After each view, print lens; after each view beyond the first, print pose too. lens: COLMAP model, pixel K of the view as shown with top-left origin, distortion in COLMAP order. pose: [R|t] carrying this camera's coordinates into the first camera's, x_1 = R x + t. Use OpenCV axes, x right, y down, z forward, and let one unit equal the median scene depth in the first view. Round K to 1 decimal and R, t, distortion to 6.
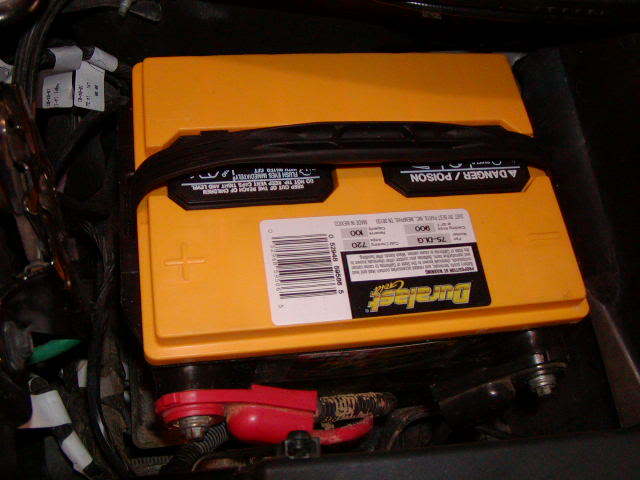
lens RADIAL K [[718.3, 0, 320.4], [0, 718.3, 239.6], [0, 0, 1]] dist [-0.011136, 0.000000]
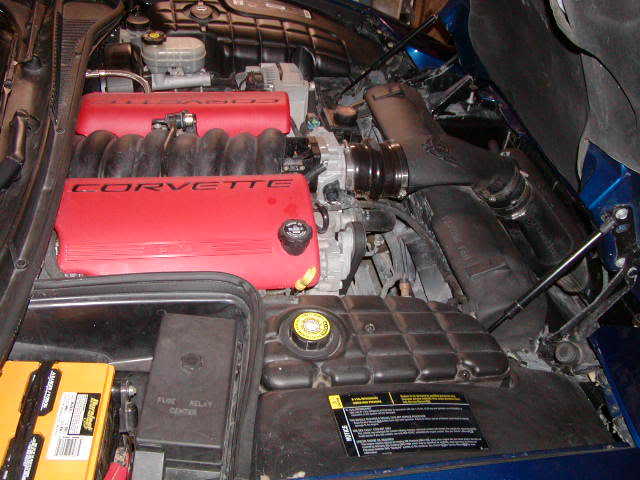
lens RADIAL K [[718.3, 0, 319.8], [0, 718.3, 239.8], [0, 0, 1]] dist [-0.011136, 0.000000]
pose [[0.120609, -0.771288, 0.624955, -0.959625], [0.867584, 0.387854, 0.311236, -0.277335], [-0.482444, 0.504663, 0.715936, -1.753088]]
